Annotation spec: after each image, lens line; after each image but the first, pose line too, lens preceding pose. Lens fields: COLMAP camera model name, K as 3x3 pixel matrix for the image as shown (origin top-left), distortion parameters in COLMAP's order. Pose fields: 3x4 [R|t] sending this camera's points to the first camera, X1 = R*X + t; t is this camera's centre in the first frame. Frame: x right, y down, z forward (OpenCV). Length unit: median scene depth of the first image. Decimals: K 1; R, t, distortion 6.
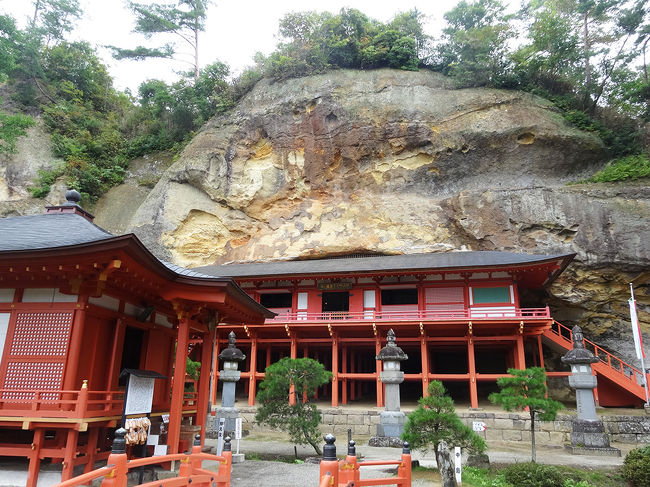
lens RADIAL K [[473.2, 0, 325.0], [0, 473.2, 243.5], [0, 0, 1]] dist [-0.000569, -0.000824]
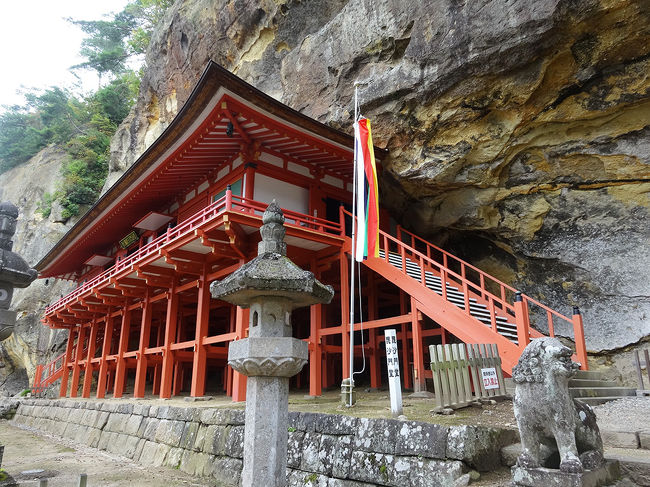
lens RADIAL K [[470.9, 0, 325.0], [0, 470.9, 243.5], [0, 0, 1]] dist [-0.006150, -0.001833]
pose [[0.808352, -0.185685, -0.558648, 0.686701], [0.175371, 0.981823, -0.072583, 0.203861], [0.561972, -0.039298, 0.826223, 0.535319]]
